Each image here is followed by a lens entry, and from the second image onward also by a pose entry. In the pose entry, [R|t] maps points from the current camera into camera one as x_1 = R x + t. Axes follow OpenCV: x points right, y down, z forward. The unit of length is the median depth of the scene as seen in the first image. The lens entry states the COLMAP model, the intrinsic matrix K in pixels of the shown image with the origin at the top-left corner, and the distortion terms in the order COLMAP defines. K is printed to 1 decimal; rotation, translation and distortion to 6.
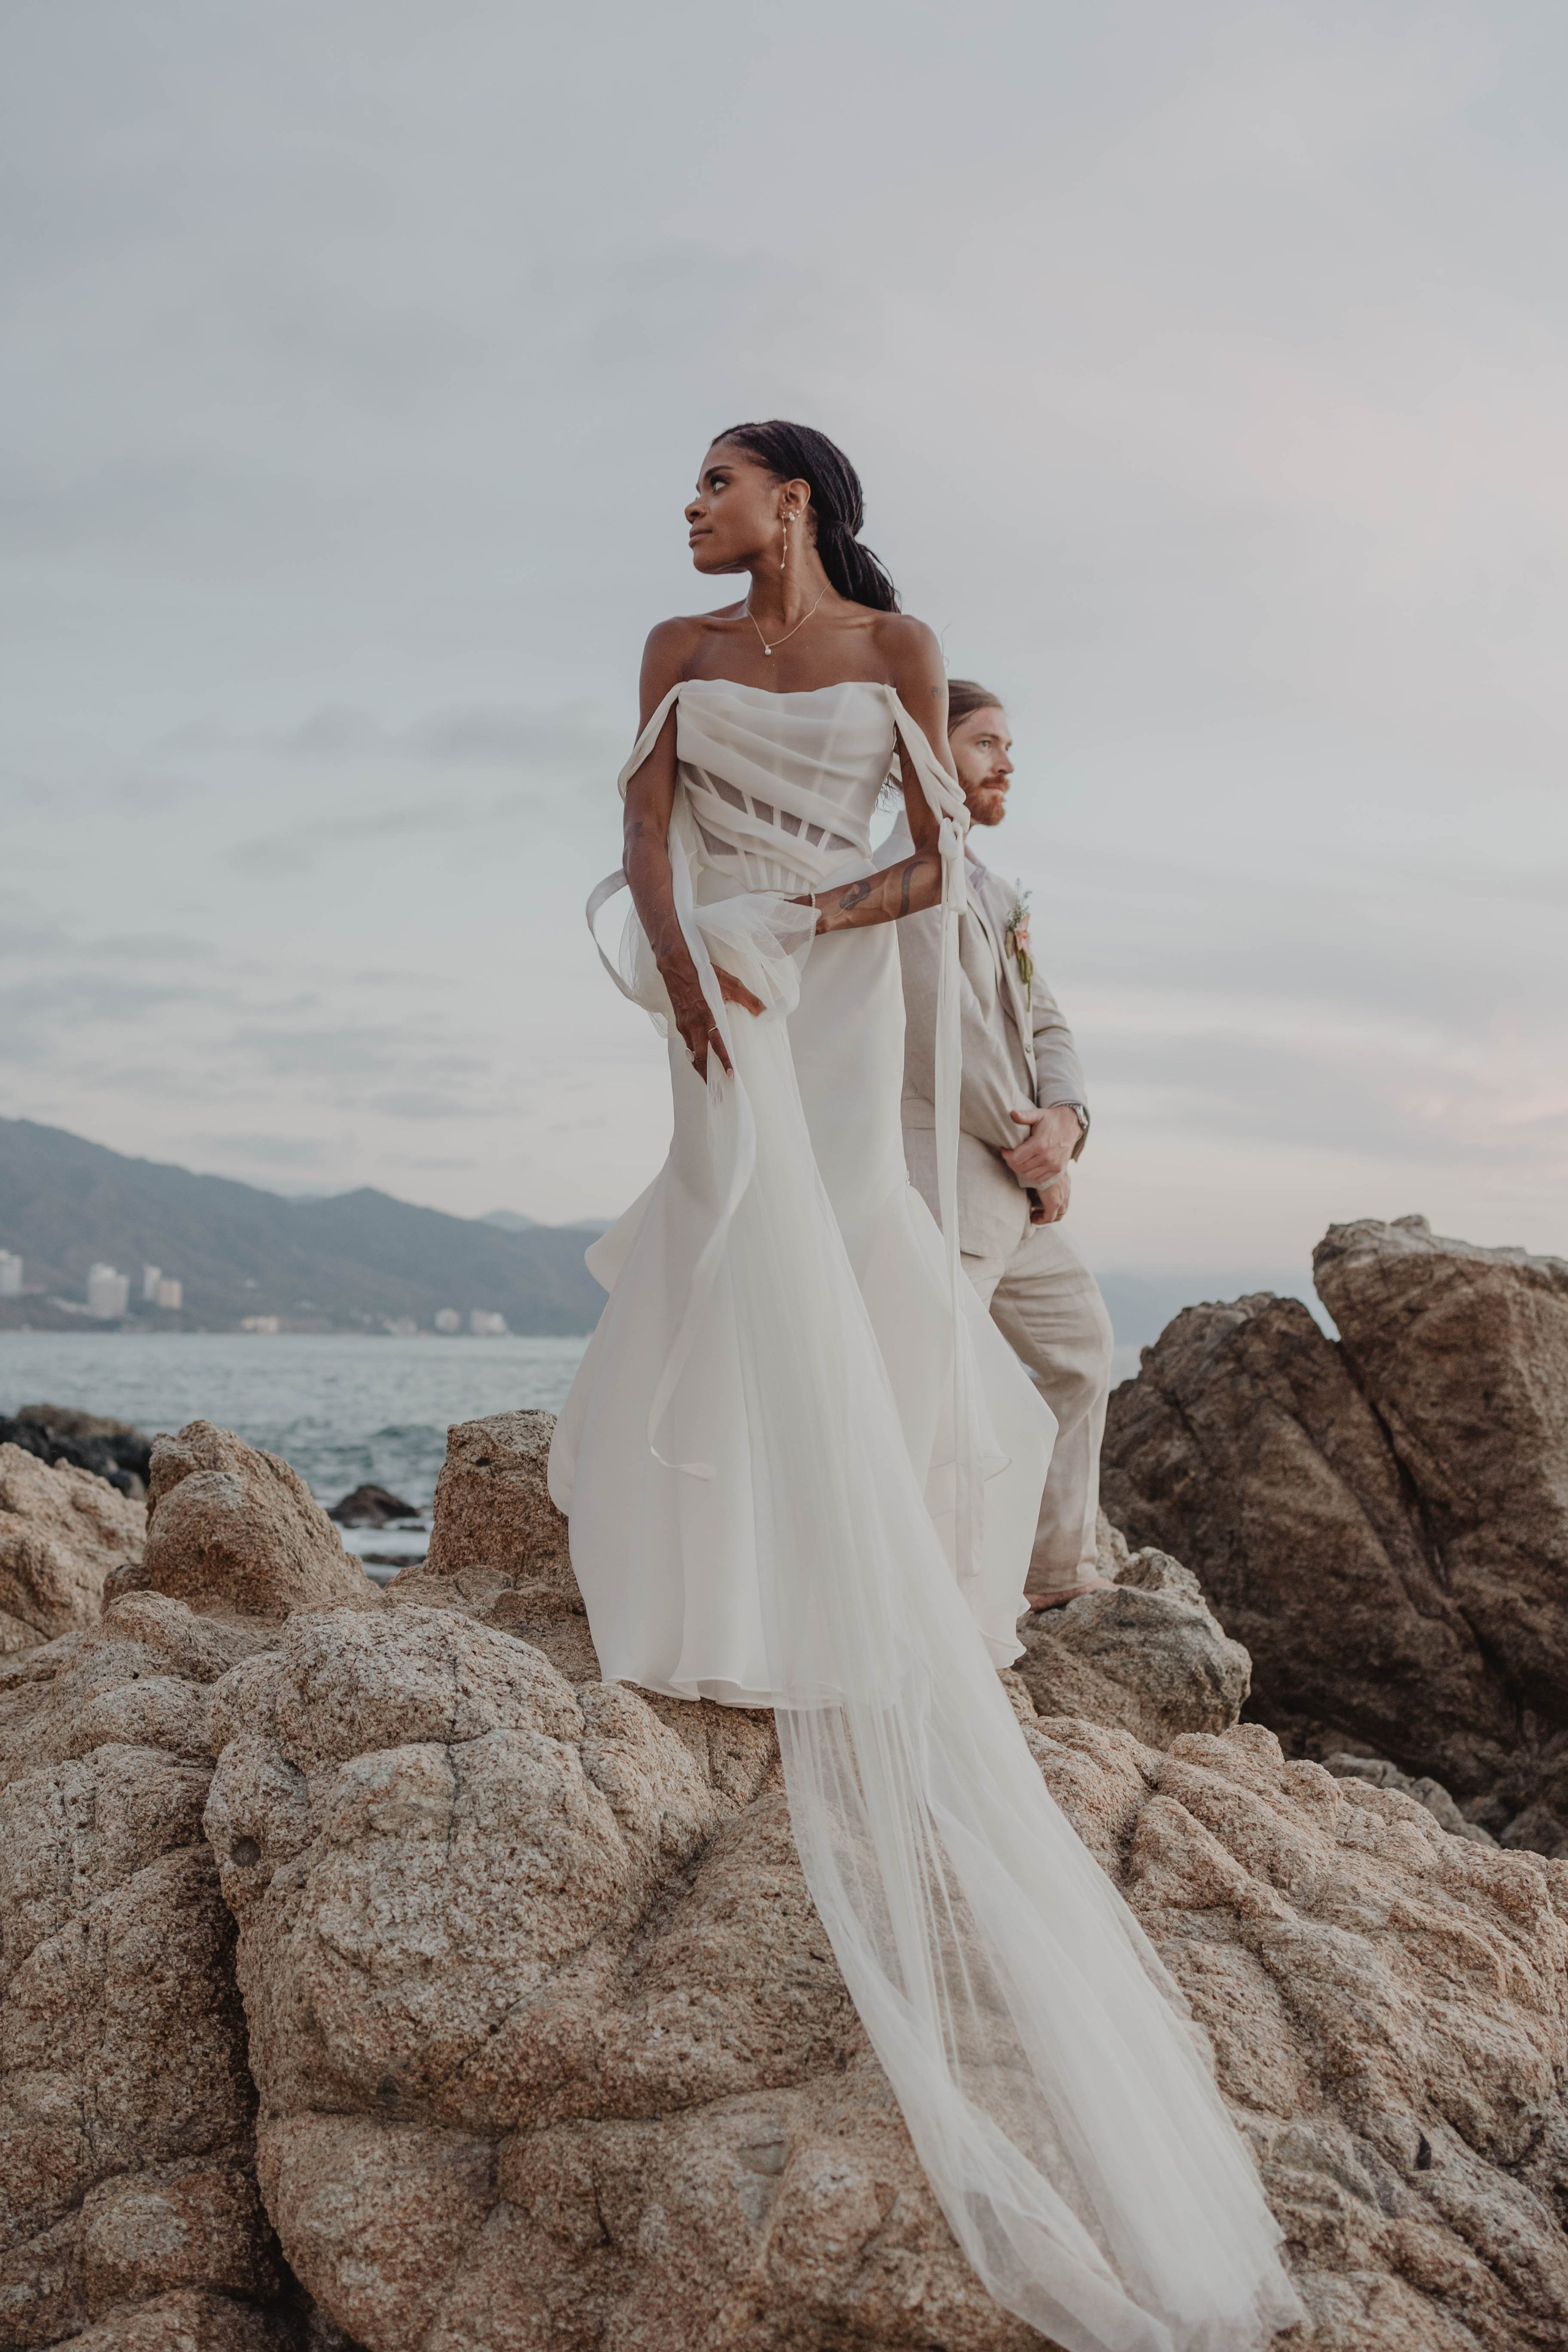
lens RADIAL K [[2564.0, 0, 793.9], [0, 2564.0, 1178.1], [0, 0, 1]] dist [0.022117, -0.016655]
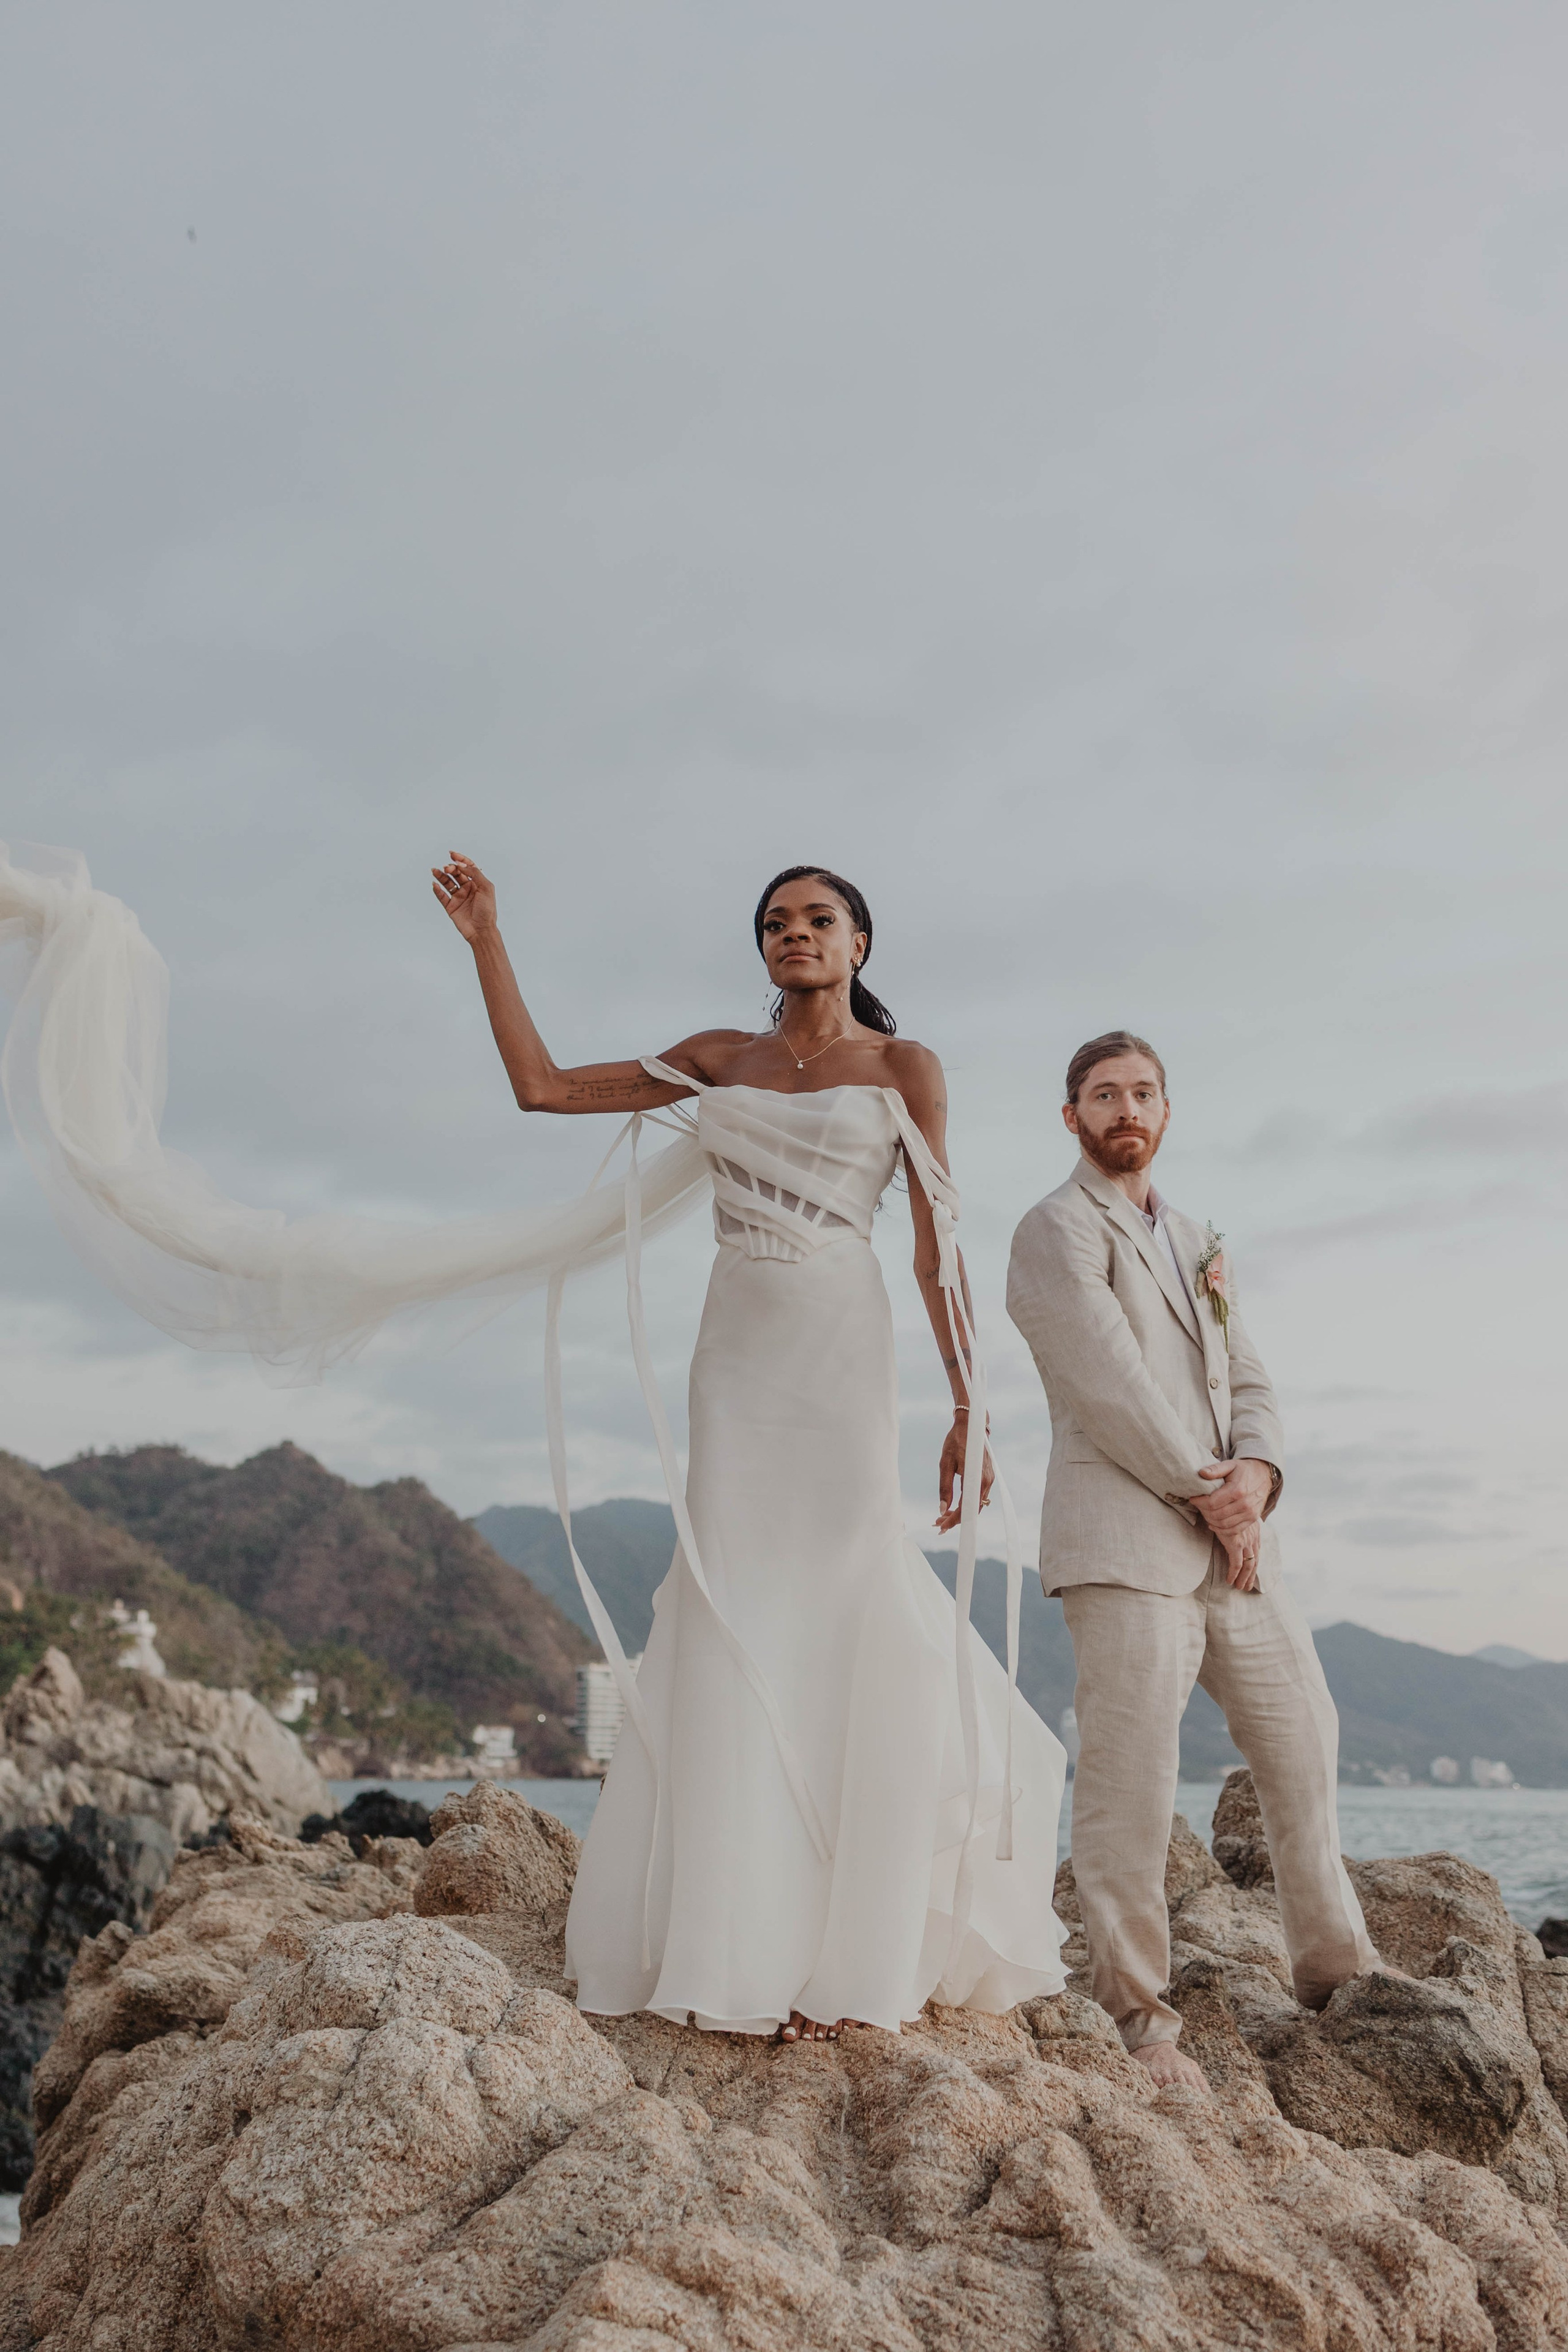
lens RADIAL K [[2723.5, 0, 624.4], [0, 2723.5, 1146.4], [0, 0, 1]] dist [-0.037855, 0.096153]
pose [[0.903090, -0.091542, -0.419582, 0.507851], [0.018107, 0.984265, -0.175769, 0.050272], [0.429070, 0.151137, 0.890537, -0.074725]]
